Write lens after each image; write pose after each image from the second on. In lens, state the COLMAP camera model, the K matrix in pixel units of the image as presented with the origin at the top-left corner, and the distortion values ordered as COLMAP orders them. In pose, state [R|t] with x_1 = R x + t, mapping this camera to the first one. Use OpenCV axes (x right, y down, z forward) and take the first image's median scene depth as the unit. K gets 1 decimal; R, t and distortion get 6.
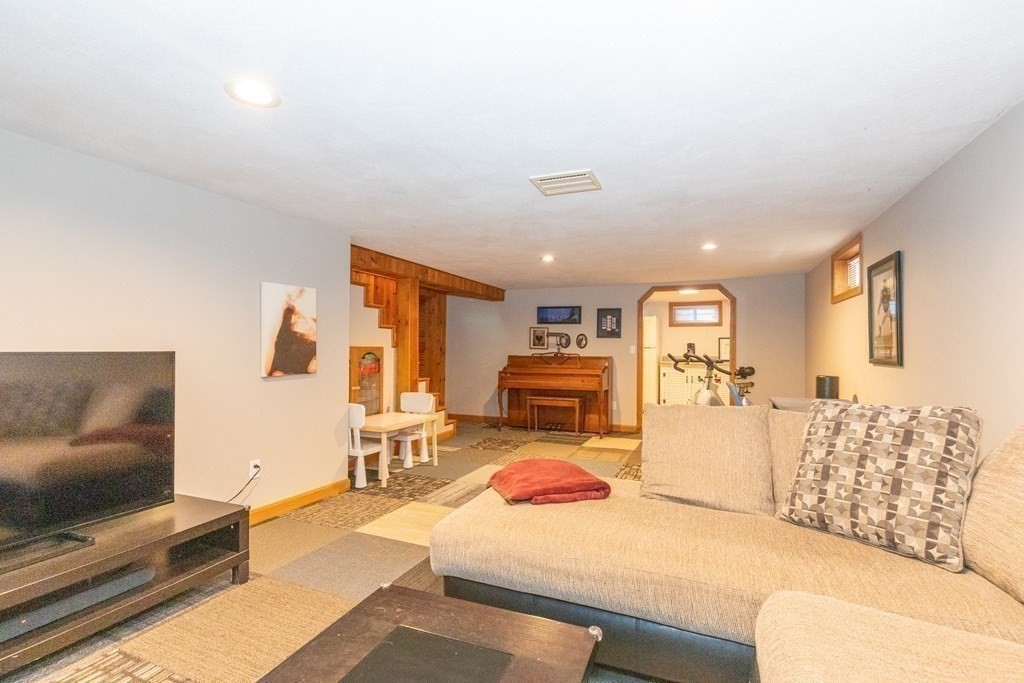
lens RADIAL K [[469.5, 0, 516.2], [0, 469.5, 346.5], [0, 0, 1]] dist [0.003637, -0.000518]
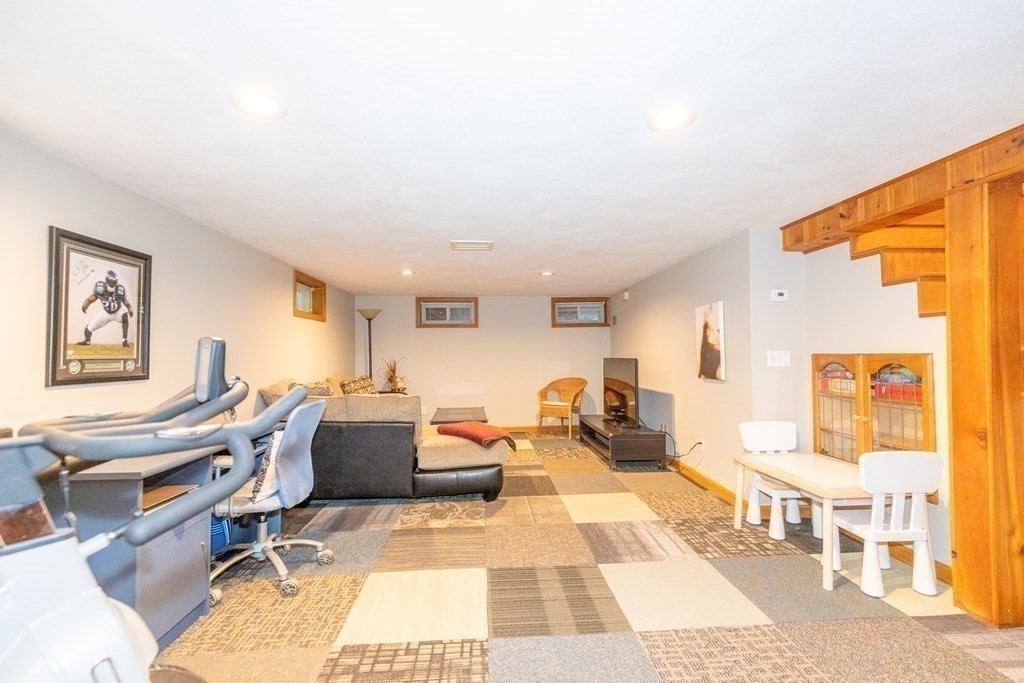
lens RADIAL K [[469.5, 0, 515.4], [0, 469.5, 342.7], [0, 0, 1]] dist [0.003637, -0.000518]
pose [[-0.894138, -0.010870, -0.447659, 0.453029], [0.005405, 0.999371, -0.035062, 0.006223], [0.447759, -0.033770, -0.893517, 1.662257]]
